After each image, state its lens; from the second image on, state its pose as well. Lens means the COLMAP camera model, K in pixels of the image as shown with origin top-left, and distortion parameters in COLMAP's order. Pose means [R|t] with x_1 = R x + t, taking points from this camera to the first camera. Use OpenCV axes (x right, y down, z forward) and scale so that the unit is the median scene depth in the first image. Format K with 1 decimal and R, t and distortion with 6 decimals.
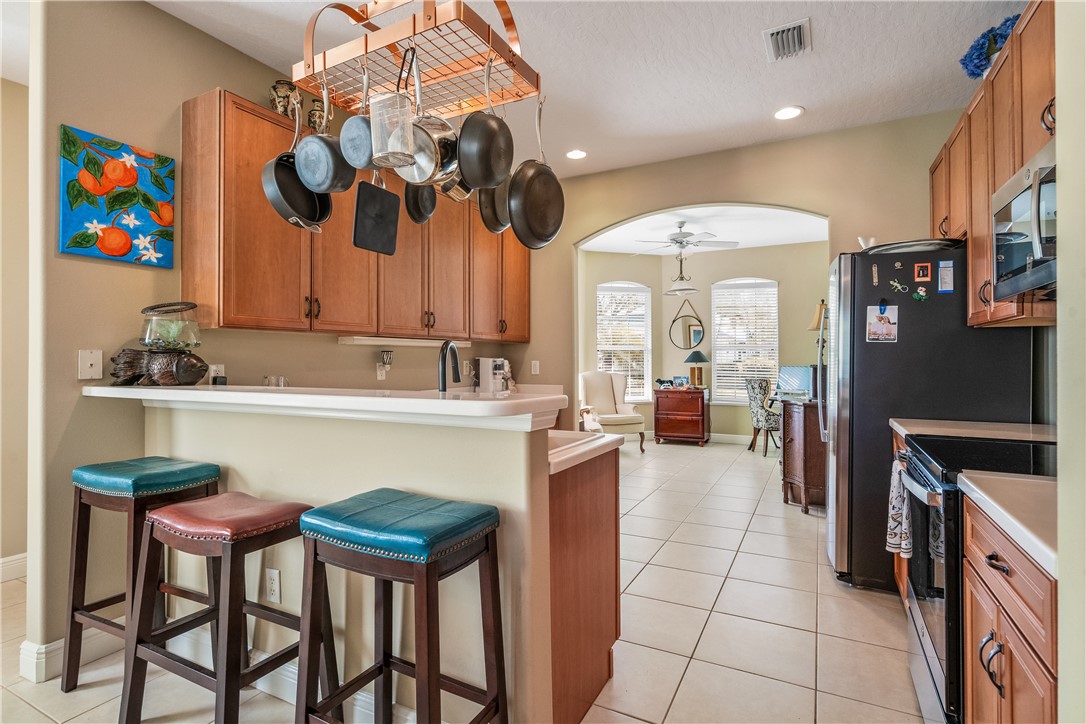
lens RADIAL K [[529.3, 0, 549.7], [0, 529.3, 356.4], [0, 0, 1]] dist [-0.000628, 0.000603]
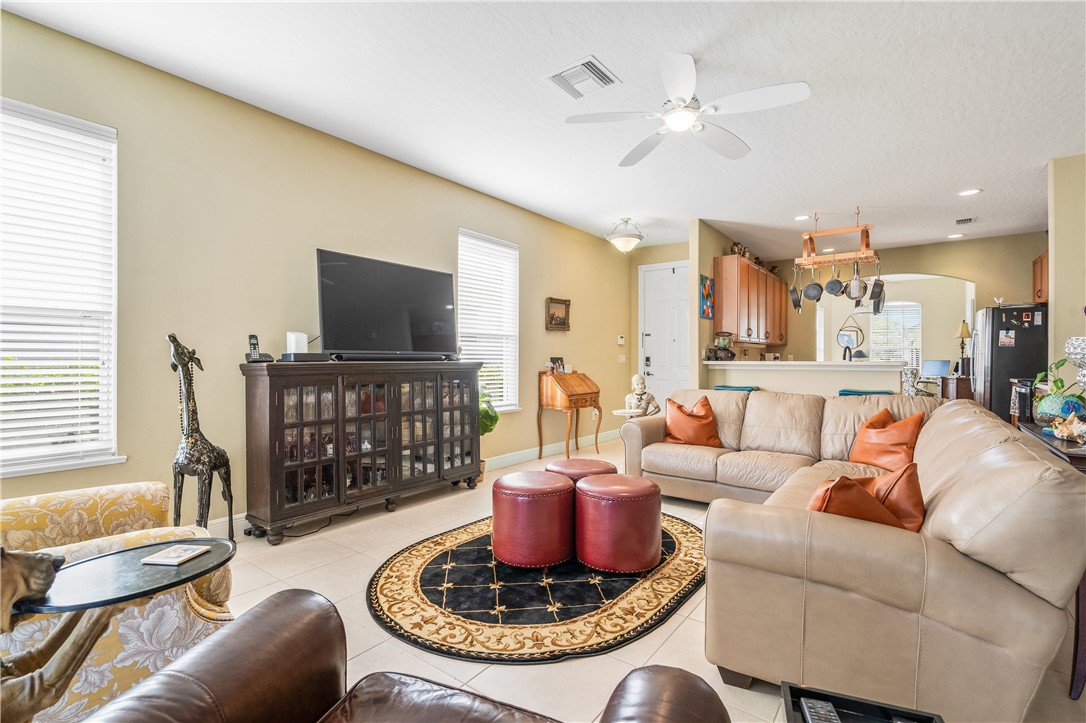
lens RADIAL K [[500.5, 0, 538.6], [0, 500.5, 359.2], [0, 0, 1]] dist [-0.007912, -0.000513]
pose [[0.984241, 0.006350, -0.176719, -1.001518], [-0.005023, 0.999956, 0.007955, 0.023189], [0.176762, -0.006942, 0.984229, -1.497957]]
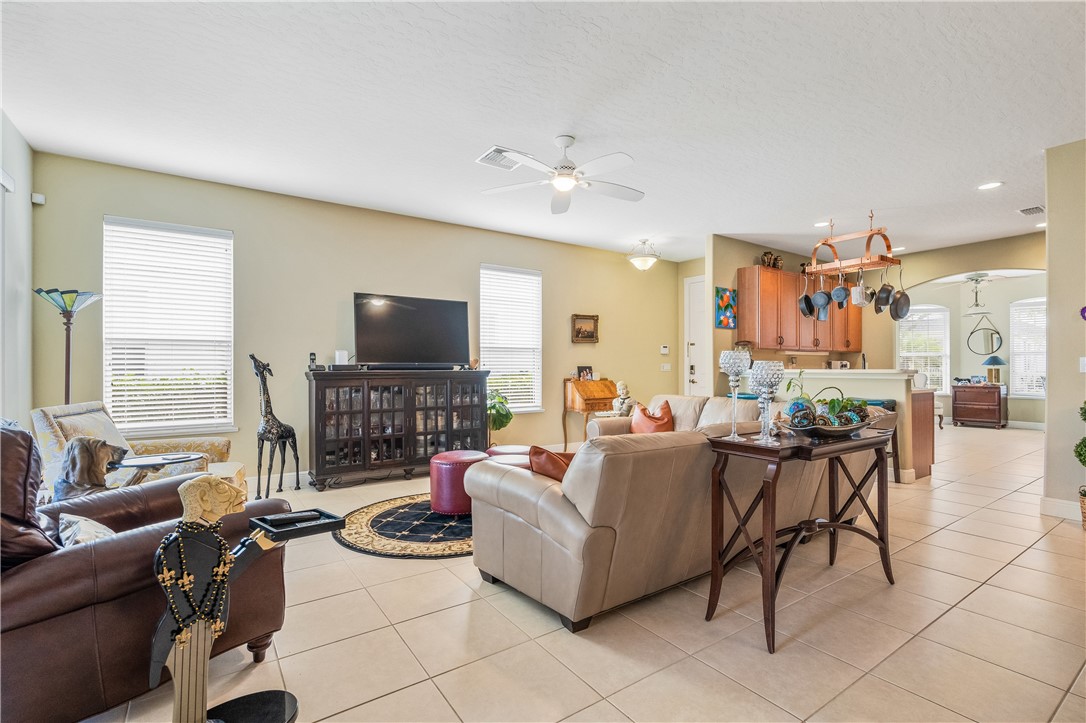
lens RADIAL K [[500.5, 0, 533.4], [0, 500.5, 366.8], [0, 0, 1]] dist [-0.007912, -0.000513]
pose [[0.874843, 0.002156, -0.484401, -0.320373], [0.001200, 0.999977, 0.006618, 0.017129], [0.484405, -0.006371, 0.874821, -1.637662]]
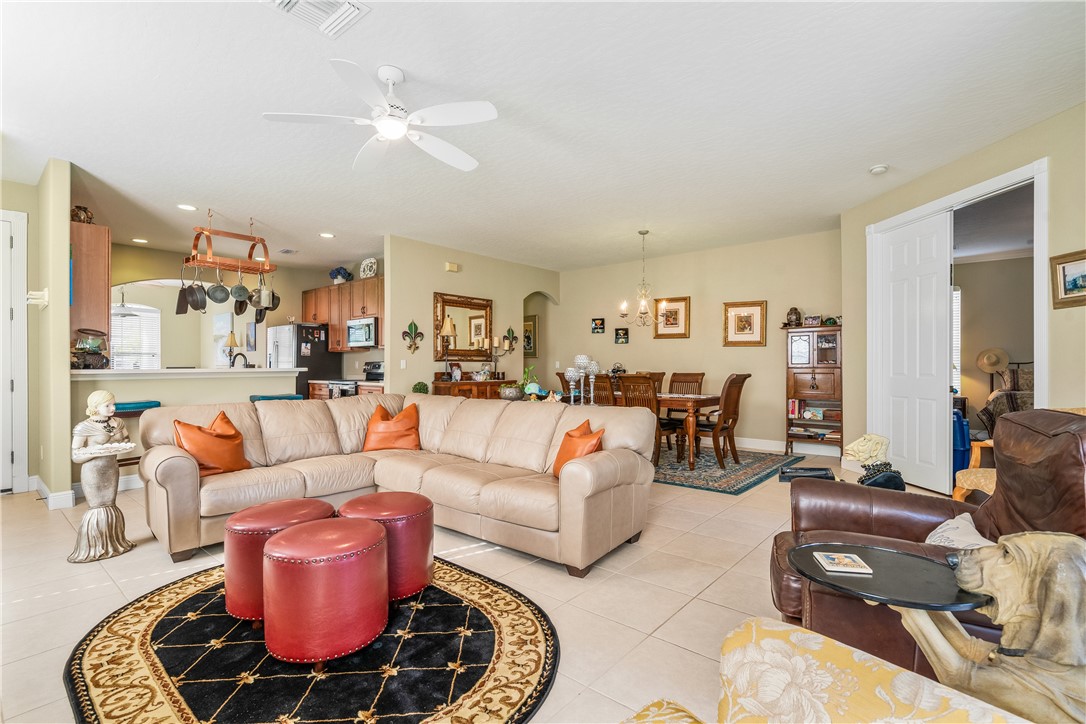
lens RADIAL K [[500.5, 0, 560.3], [0, 500.5, 366.9], [0, 0, 1]] dist [-0.007912, -0.000513]
pose [[0.202339, 0.000948, 0.979315, -1.848495], [-0.006908, 0.999976, 0.000459, 0.026562], [-0.979291, -0.006858, 0.202340, -0.984608]]
